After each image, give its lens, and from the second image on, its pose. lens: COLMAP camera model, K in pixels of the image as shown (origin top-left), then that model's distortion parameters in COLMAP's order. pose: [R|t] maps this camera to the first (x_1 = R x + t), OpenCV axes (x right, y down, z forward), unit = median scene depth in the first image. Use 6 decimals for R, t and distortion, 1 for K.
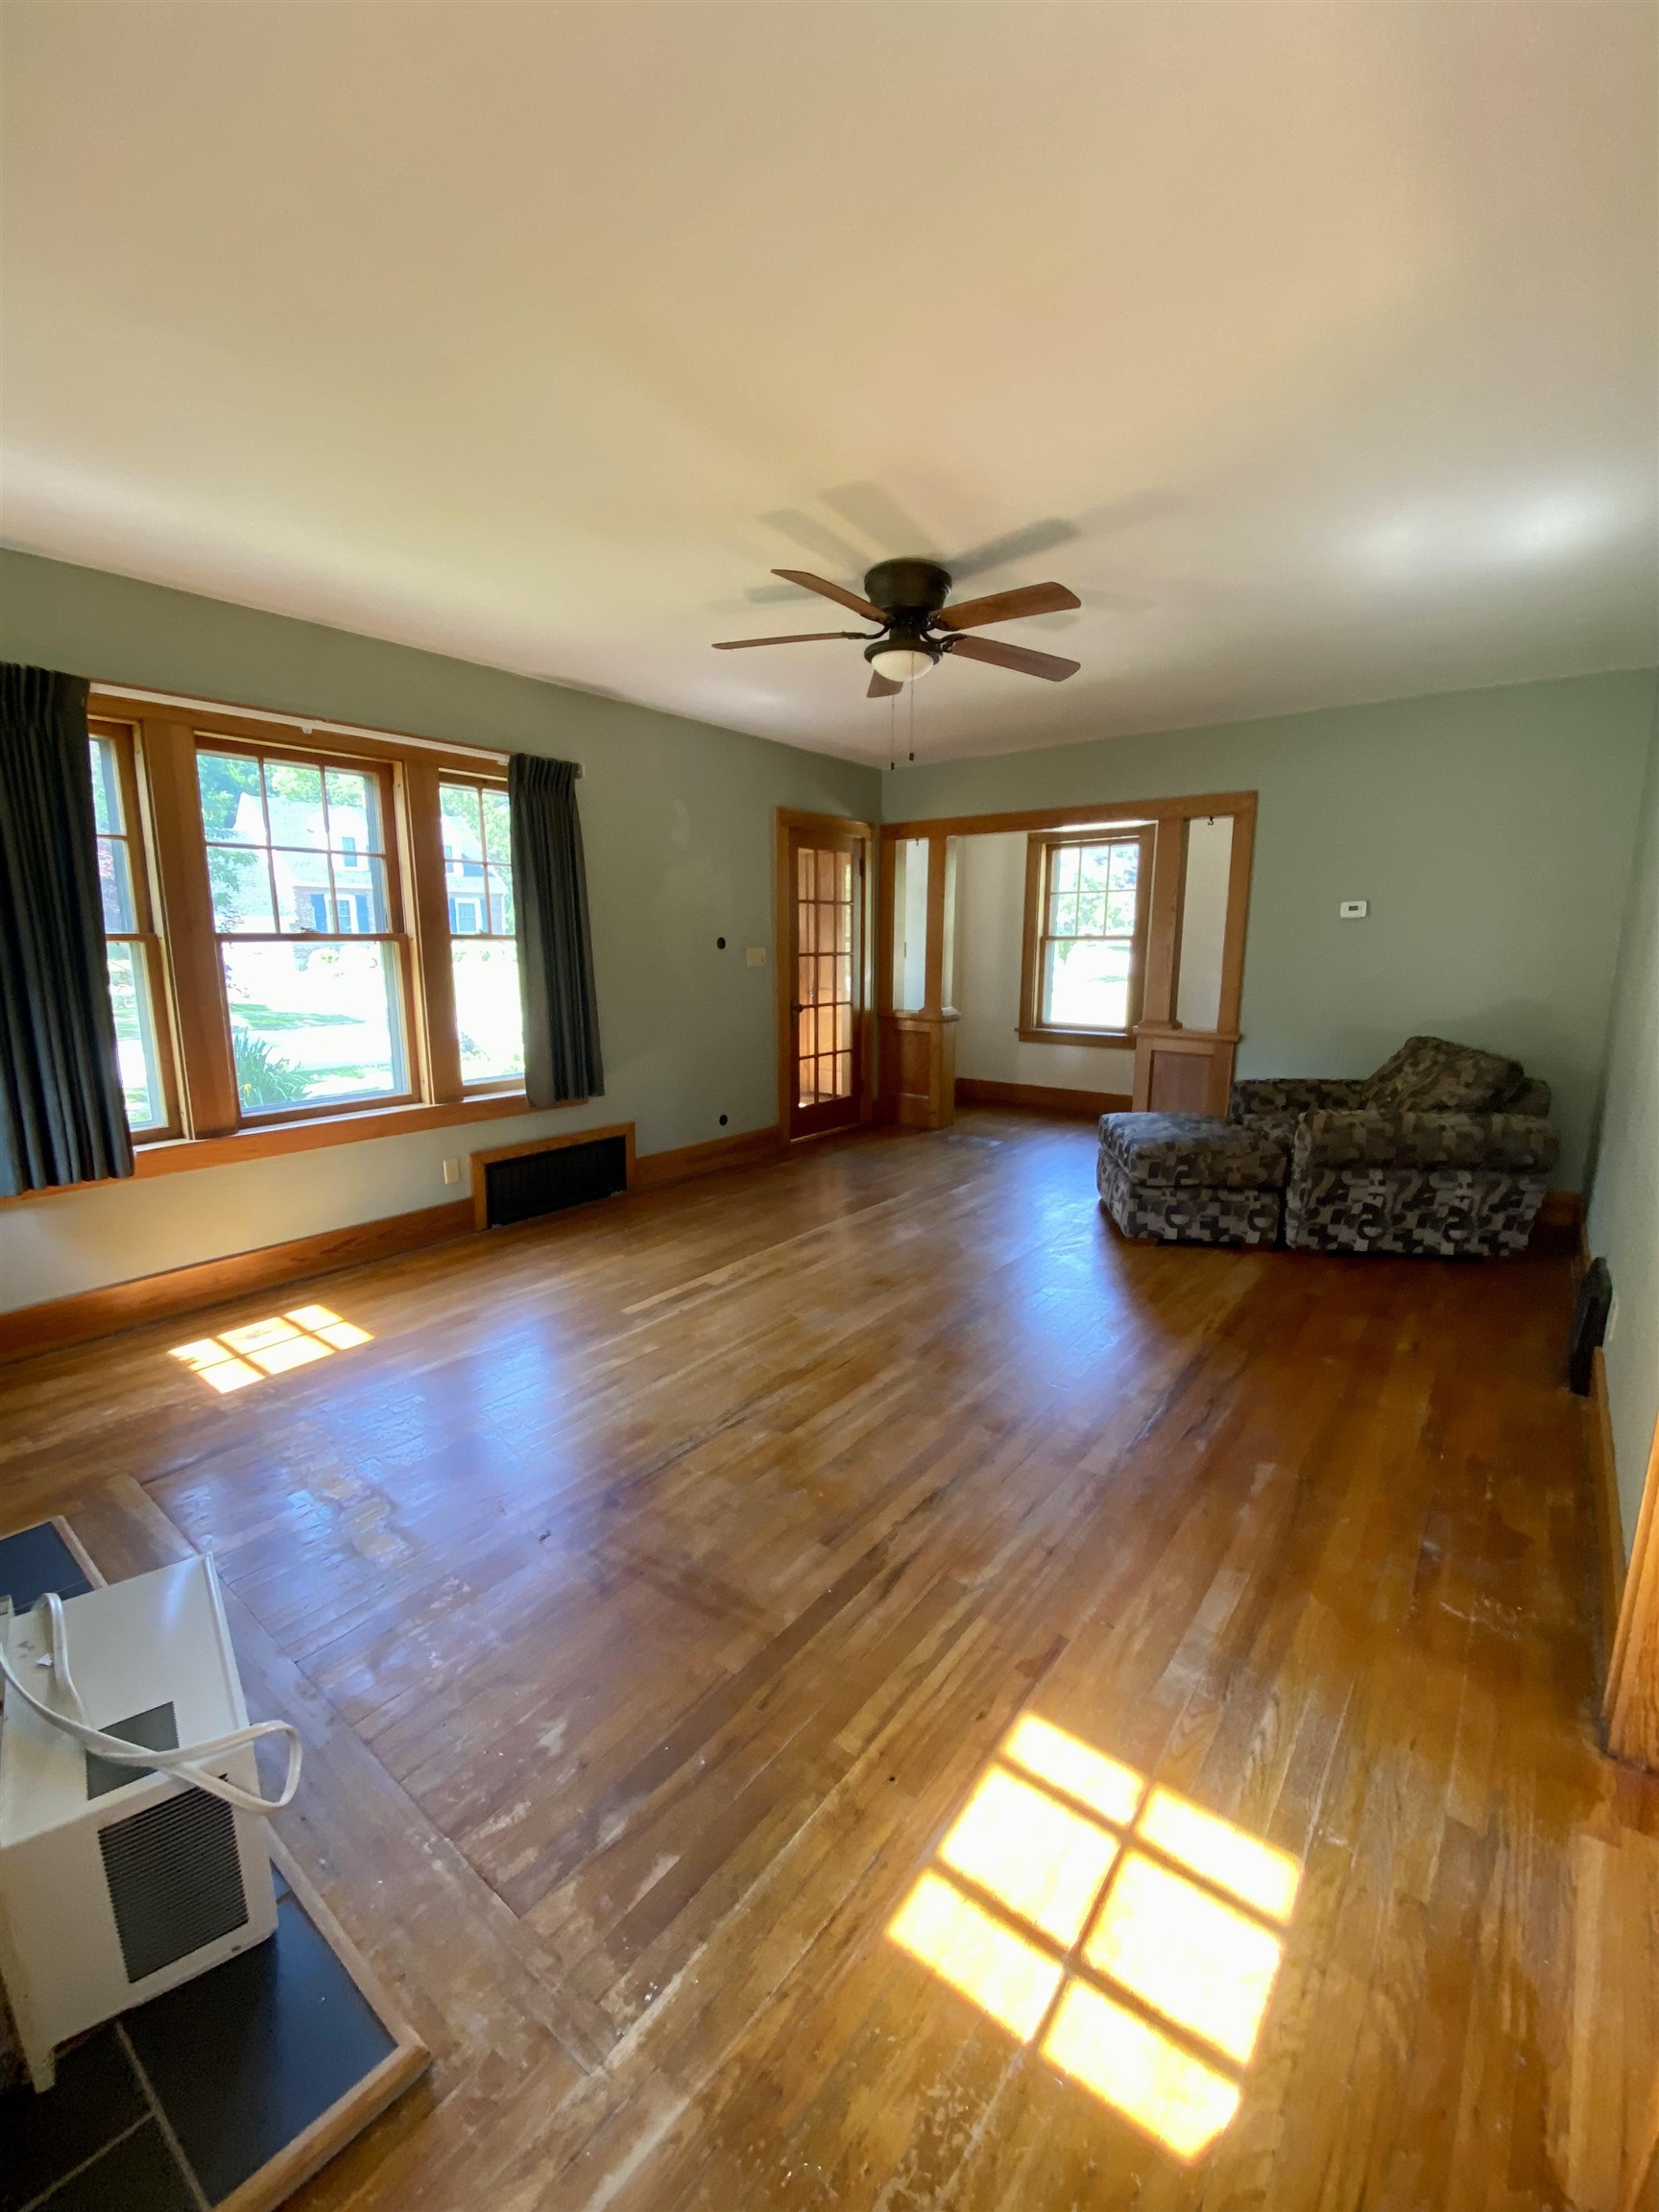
lens RADIAL K [[890.8, 0, 826.5], [0, 890.8, 1112.8], [0, 0, 1]] dist [-0.000553, -0.002451]
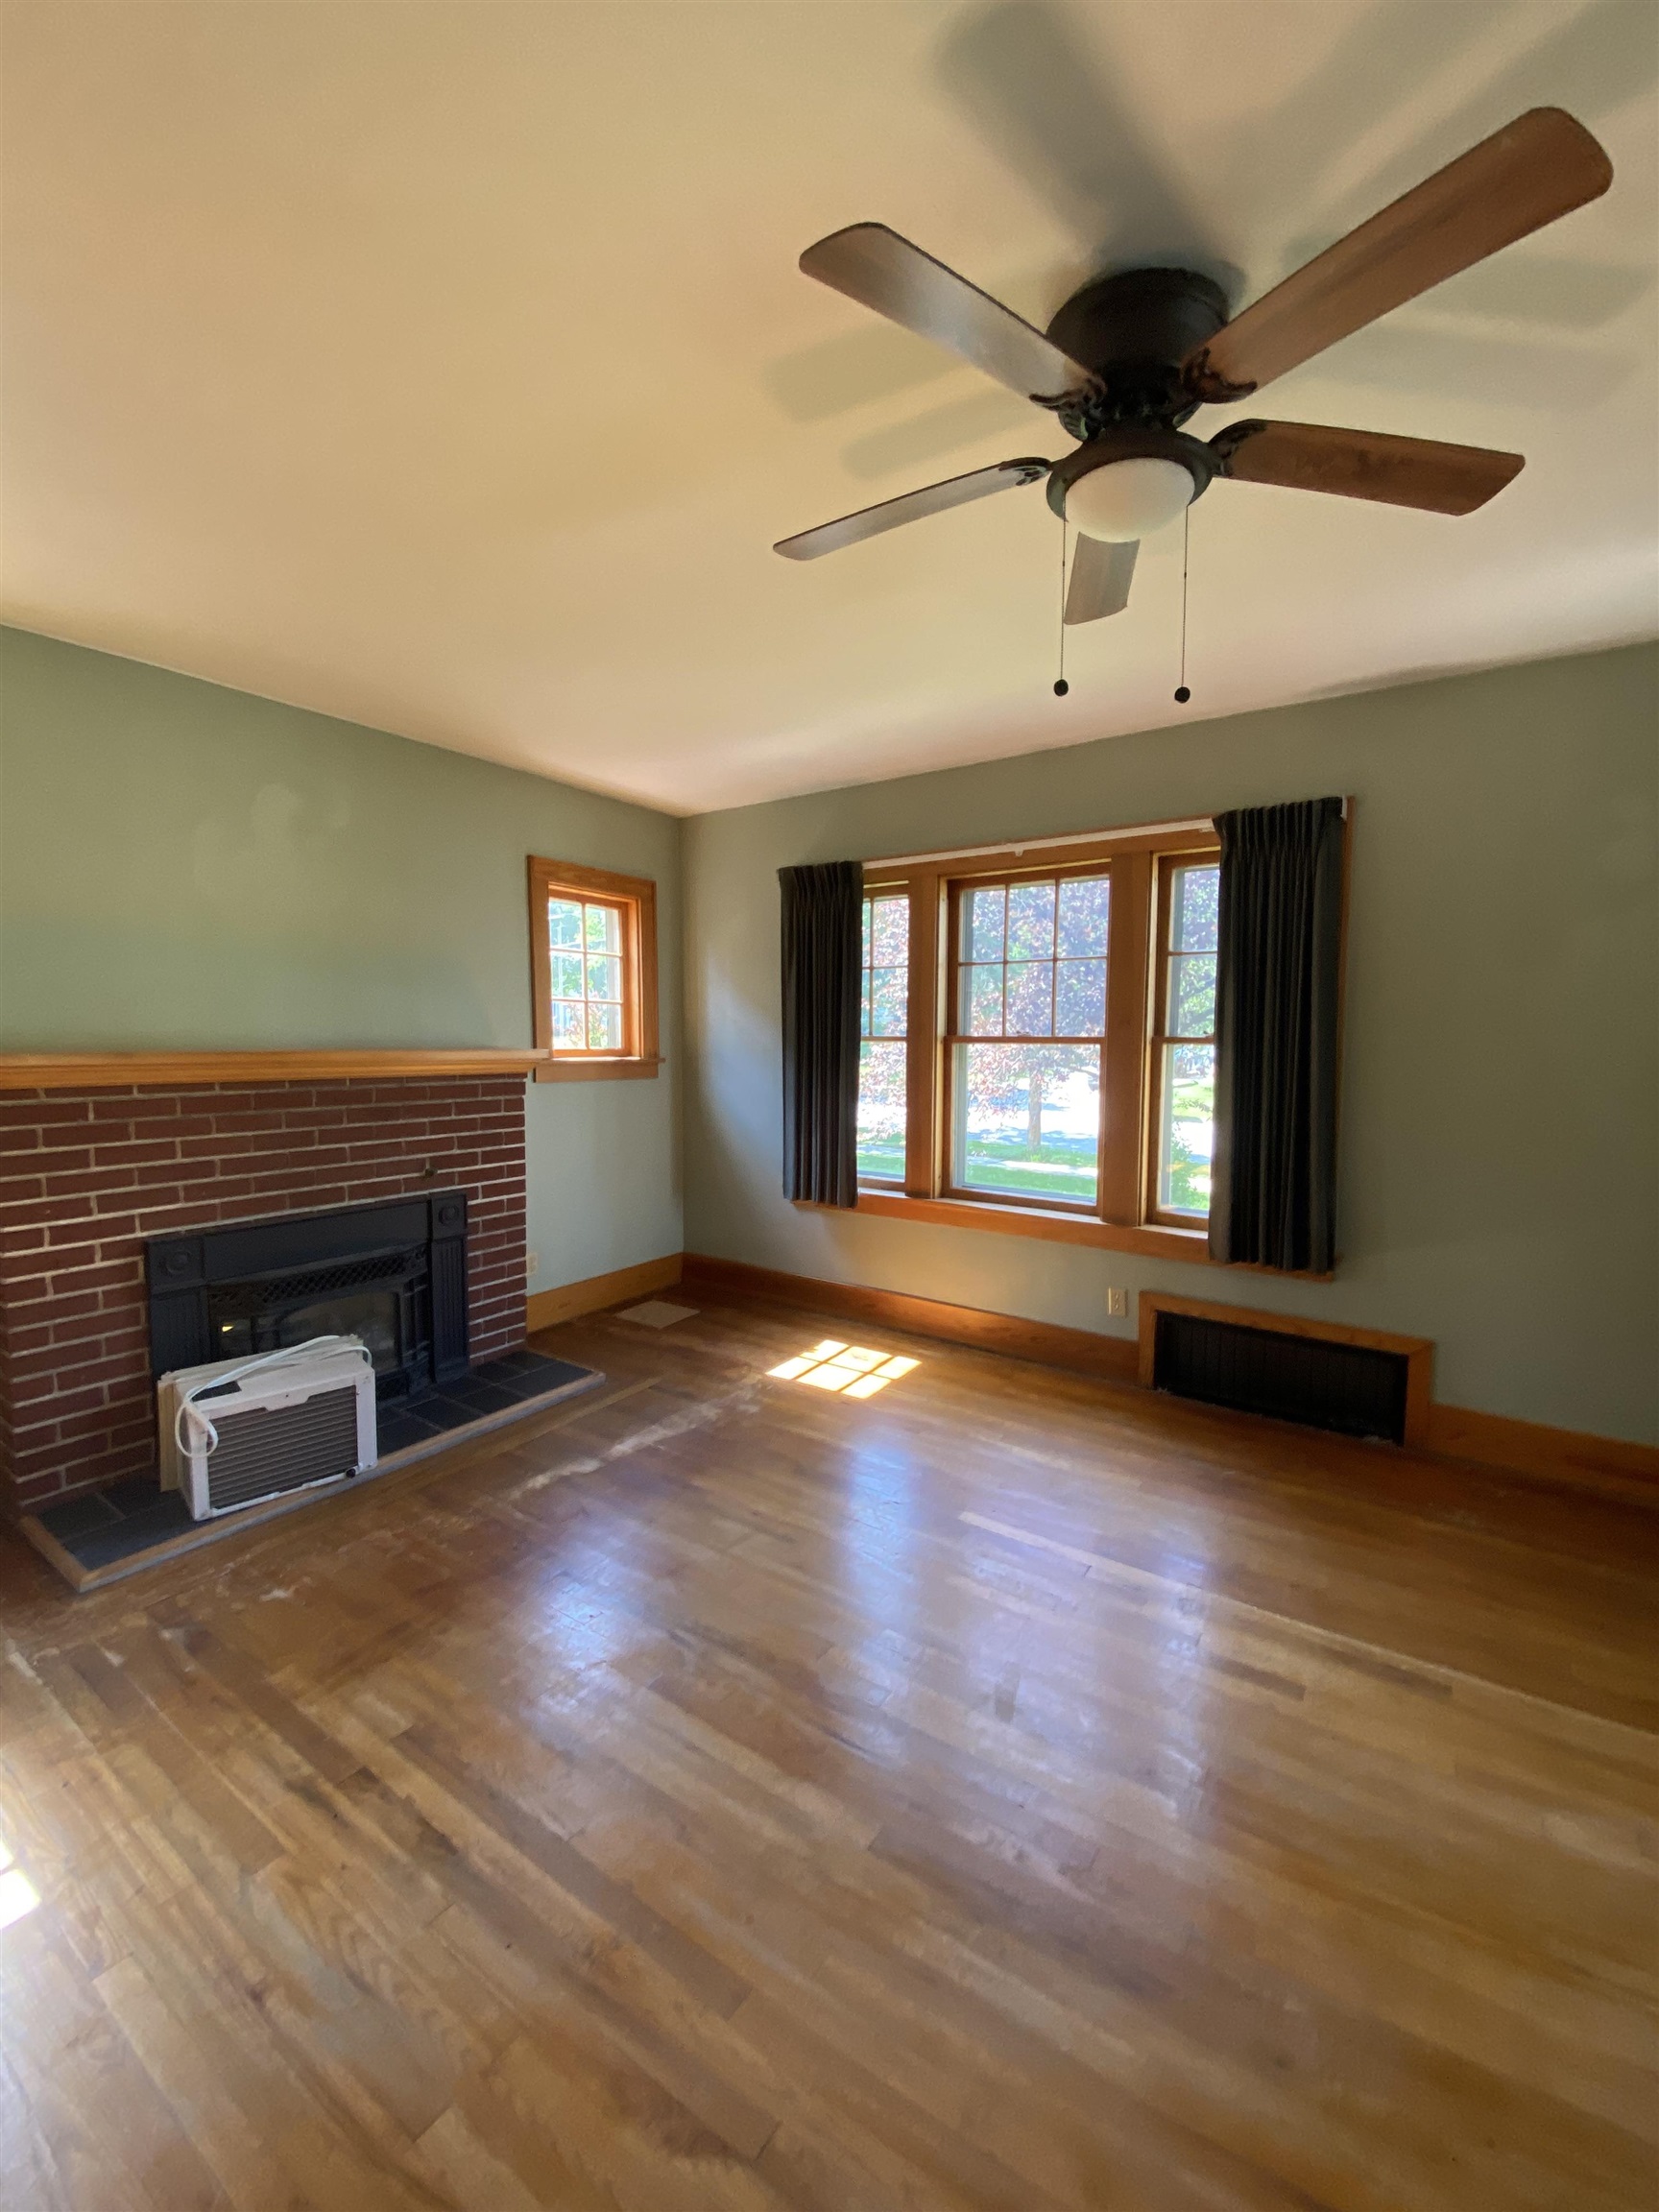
lens RADIAL K [[890.8, 0, 815.7], [0, 890.8, 1094.0], [0, 0, 1]] dist [-0.000553, -0.002451]
pose [[0.052889, 0.074173, -0.995842, 0.413359], [-0.198607, 0.978097, 0.062303, -0.127917], [0.978651, 0.194486, 0.066462, 0.596982]]
